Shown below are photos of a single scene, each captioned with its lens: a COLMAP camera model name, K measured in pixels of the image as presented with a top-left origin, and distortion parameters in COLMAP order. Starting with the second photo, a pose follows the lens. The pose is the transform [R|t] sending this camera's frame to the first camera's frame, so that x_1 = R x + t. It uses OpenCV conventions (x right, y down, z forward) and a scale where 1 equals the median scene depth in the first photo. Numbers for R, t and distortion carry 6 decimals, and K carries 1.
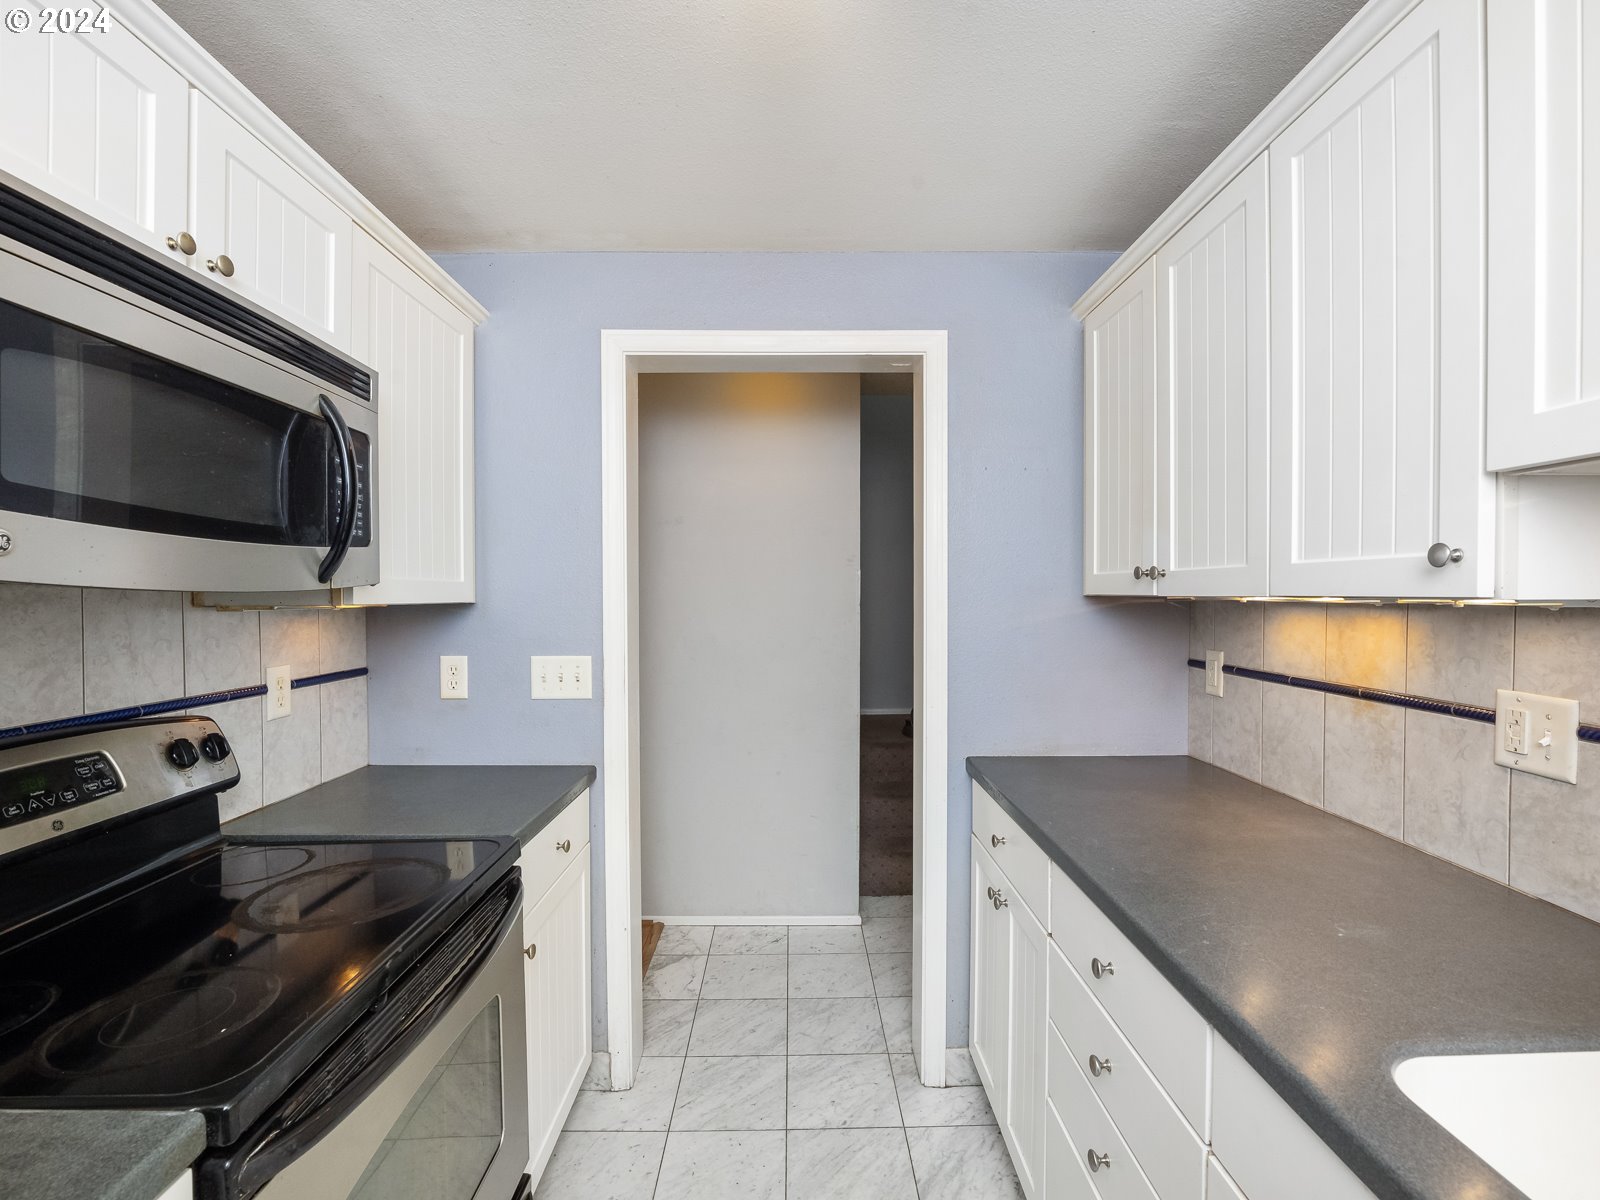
lens RADIAL K [[787.9, 0, 854.0], [0, 787.9, 597.4], [0, 0, 1]] dist [-0.015302, 0.000621]
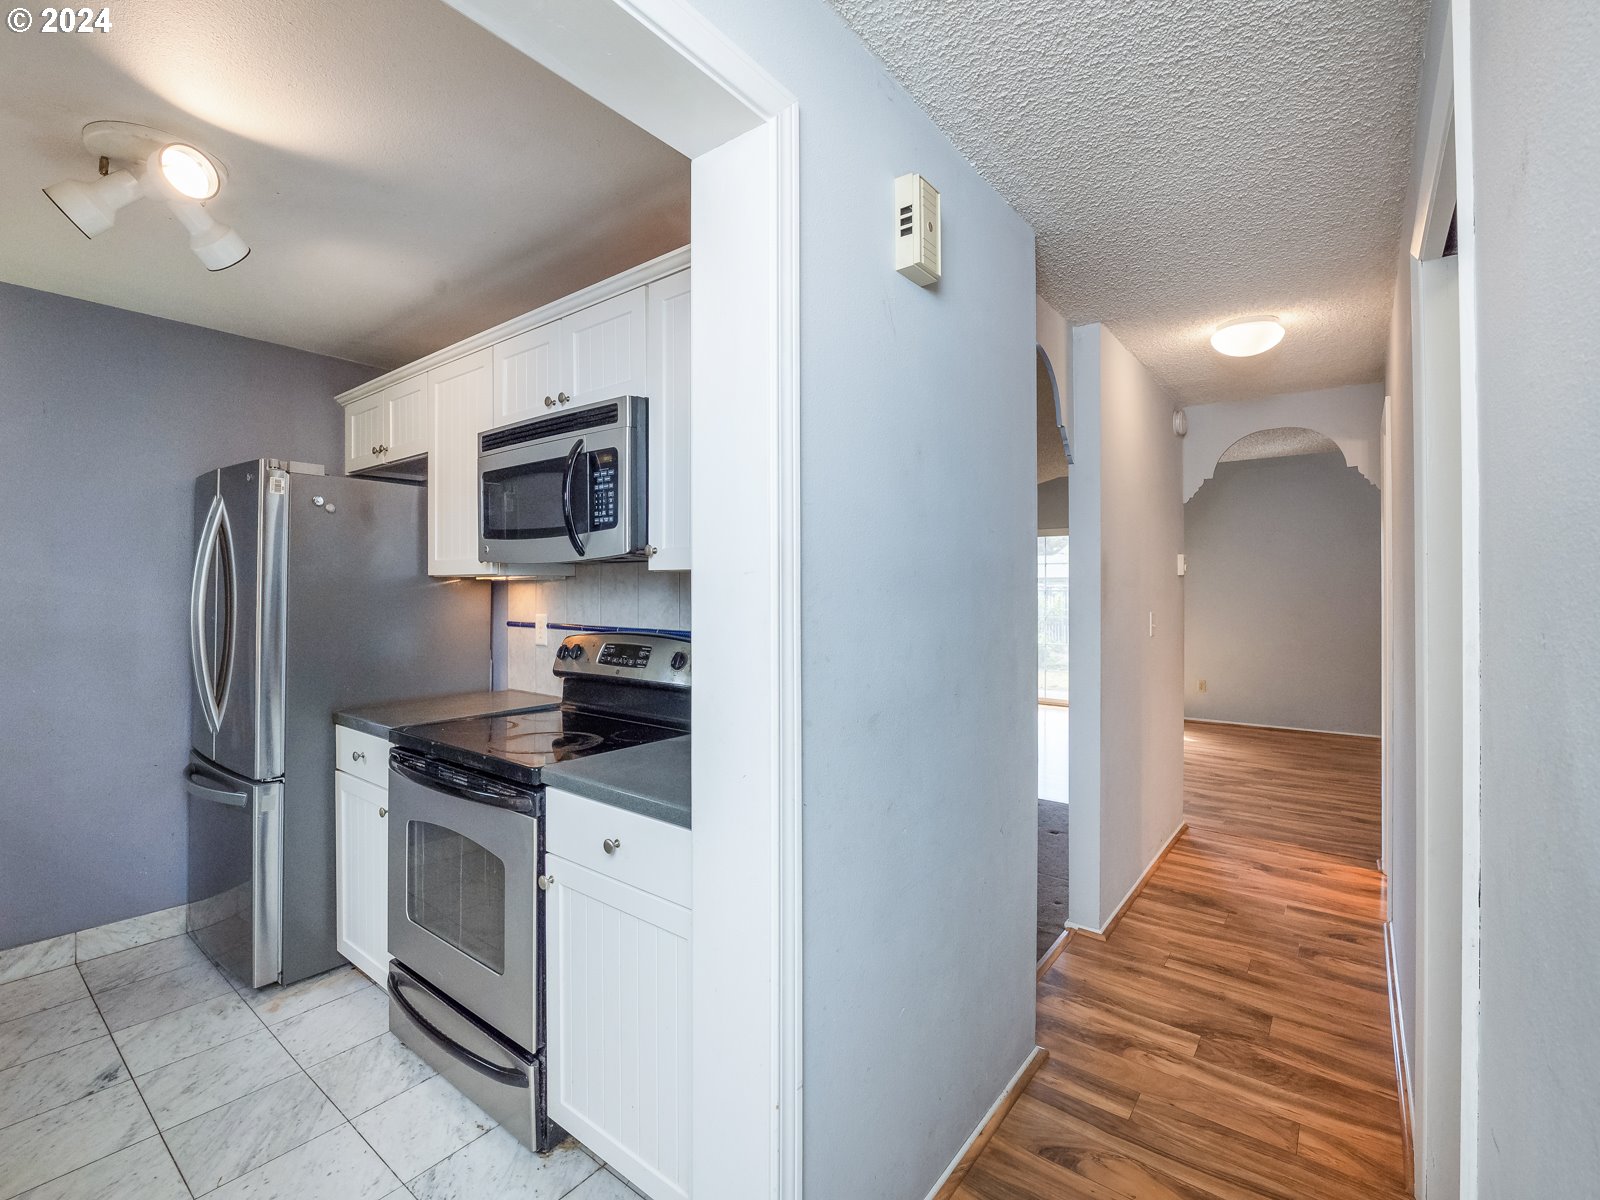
lens RADIAL K [[732.6, 0, 807.3], [0, 732.6, 588.6], [0, 0, 1]] dist [-0.013267, 0.000589]
pose [[-0.678498, -0.000874, -0.734602, 0.119446], [-0.005920, 0.999973, 0.004278, 0.042145], [0.734579, 0.007251, -0.678485, 2.563639]]
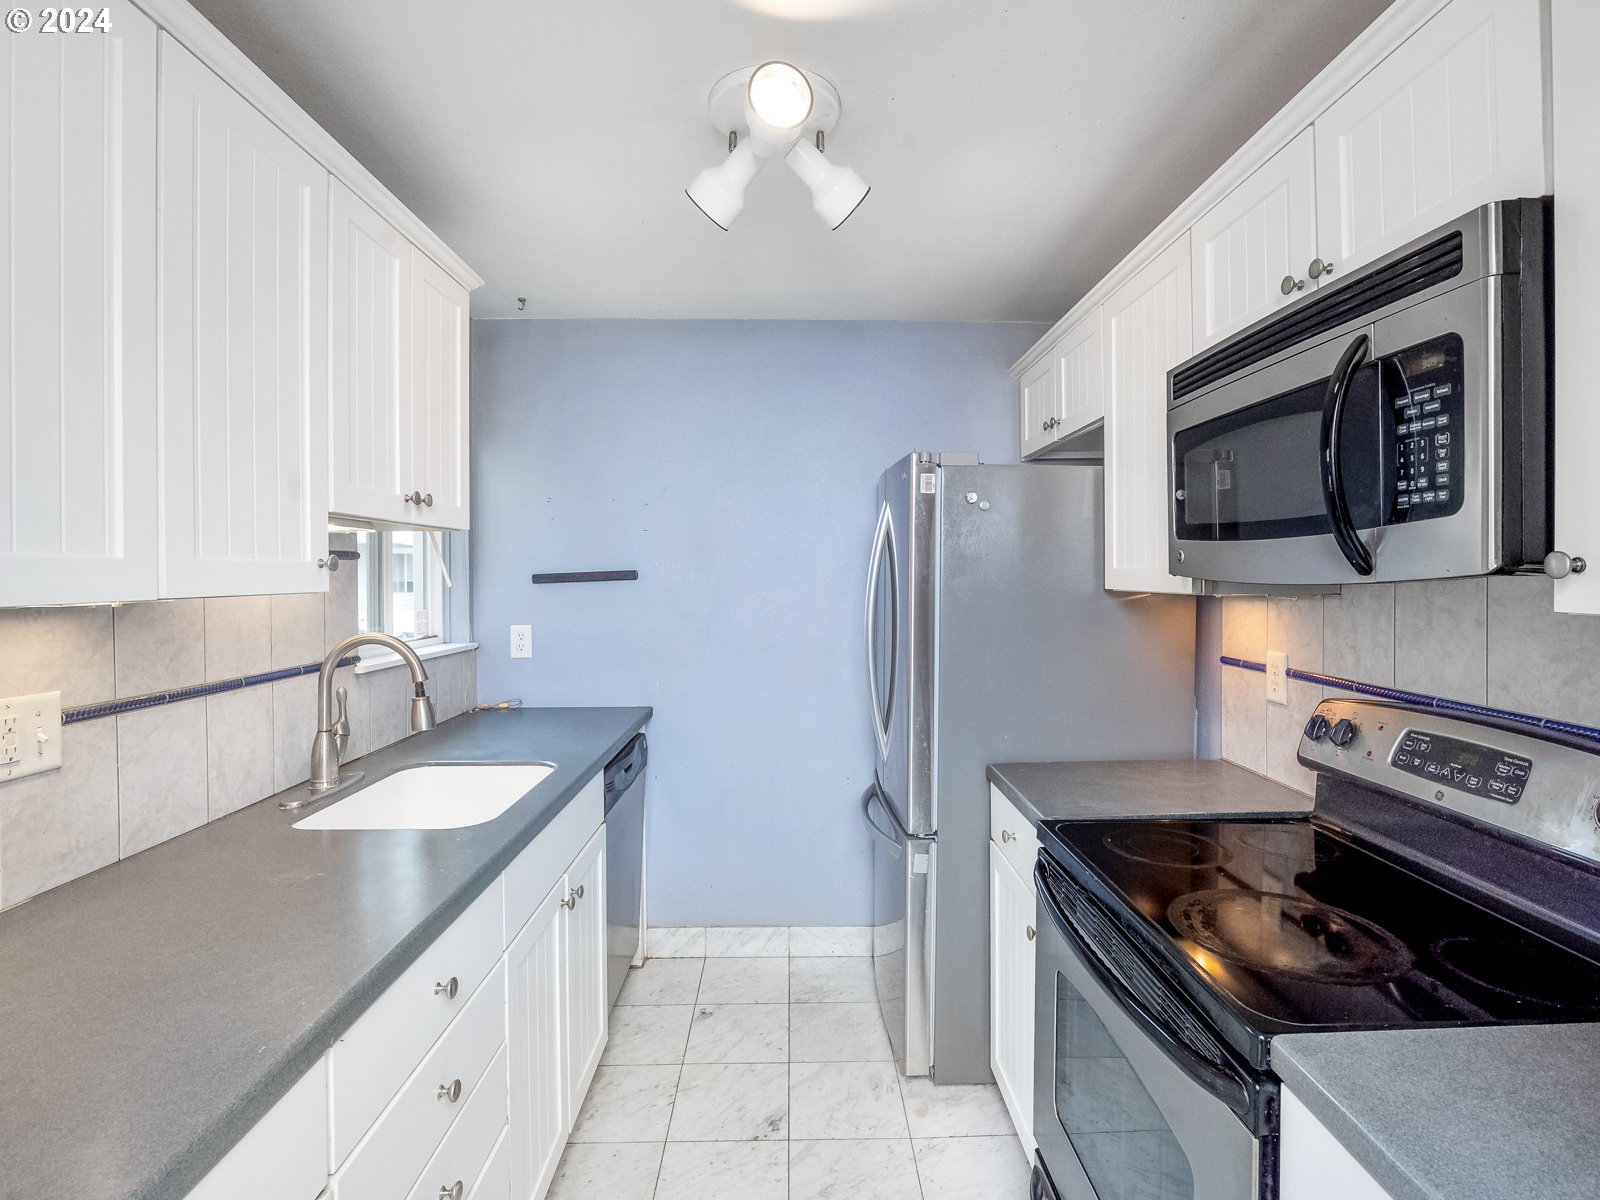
lens RADIAL K [[802.0, 0, 807.4], [0, 802.0, 585.0], [0, 0, 1]] dist [-0.015591, 0.000867]
pose [[-0.998370, 0.005157, 0.056839, -0.180618], [0.006368, 0.999756, 0.021155, -0.031453], [-0.056716, 0.021482, -0.998159, 1.987158]]
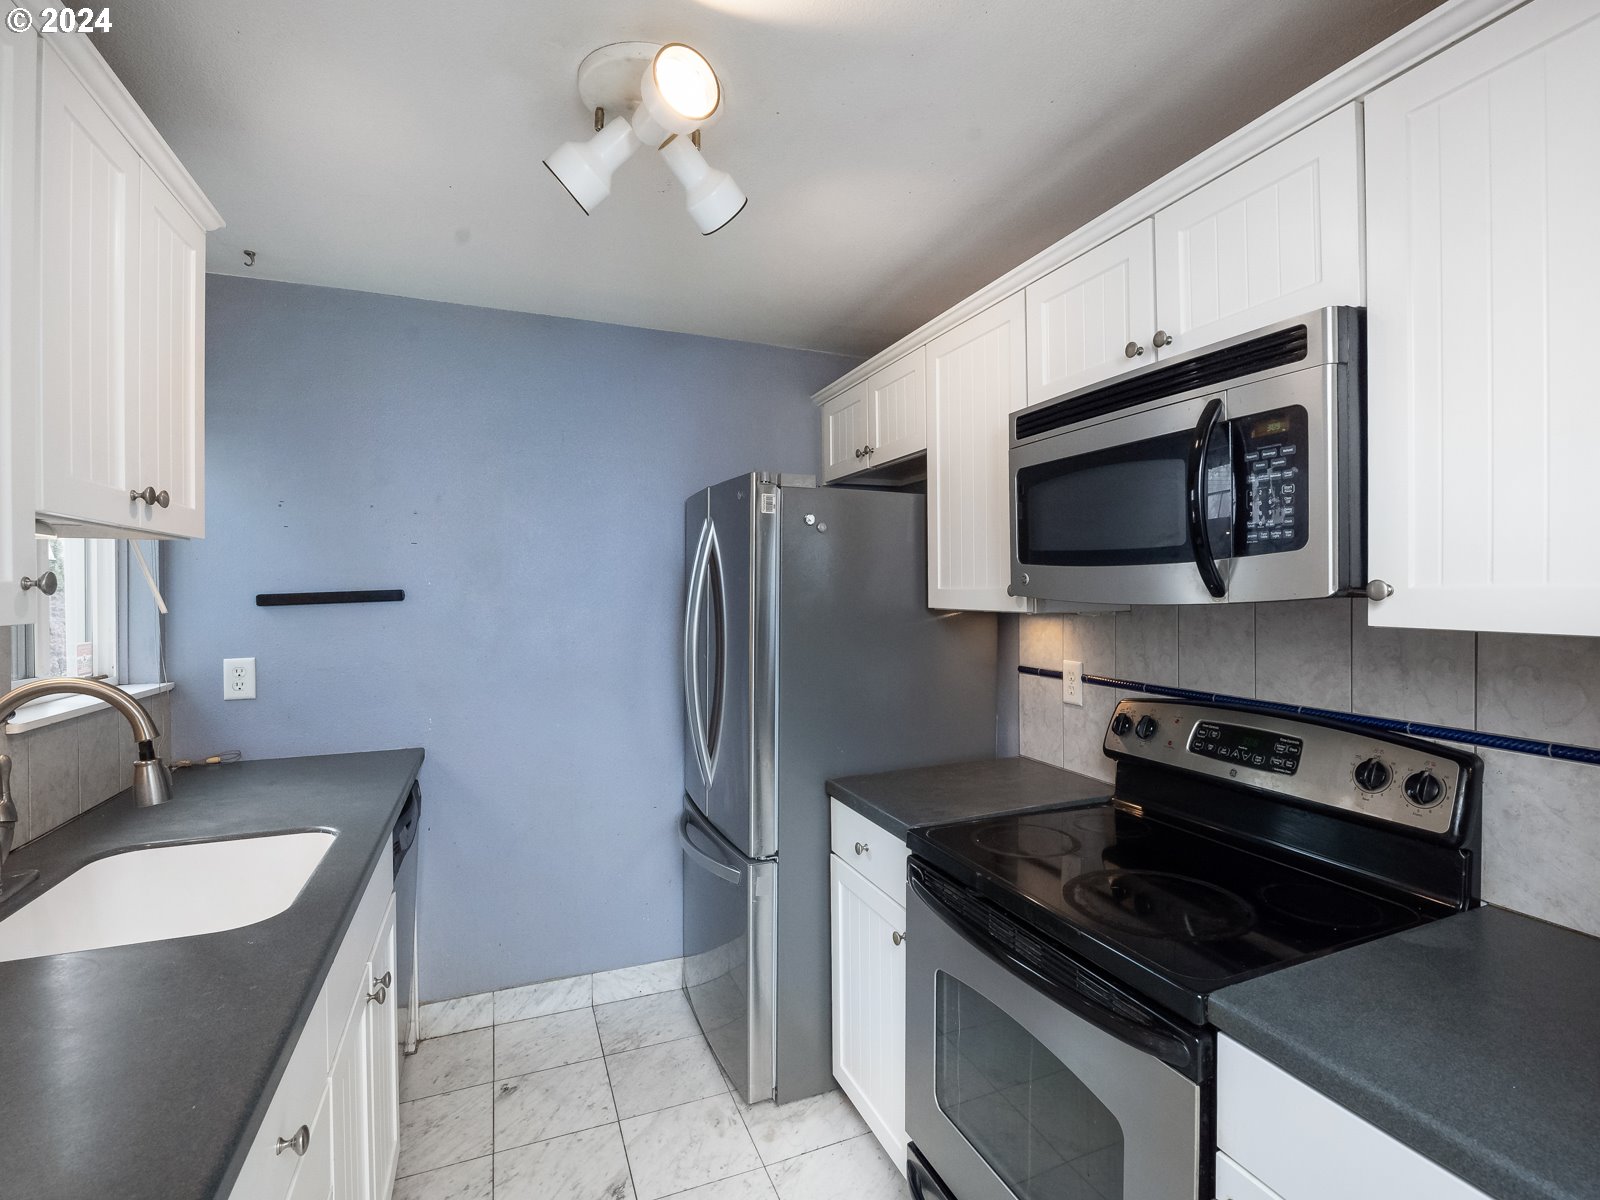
lens RADIAL K [[787.9, 0, 854.0], [0, 787.9, 597.4], [0, 0, 1]] dist [-0.015302, 0.000621]
pose [[-0.940846, 0.008958, -0.338715, 0.065655], [0.003346, 0.999847, 0.017149, -0.038914], [0.338817, 0.015001, -0.940733, 1.900554]]
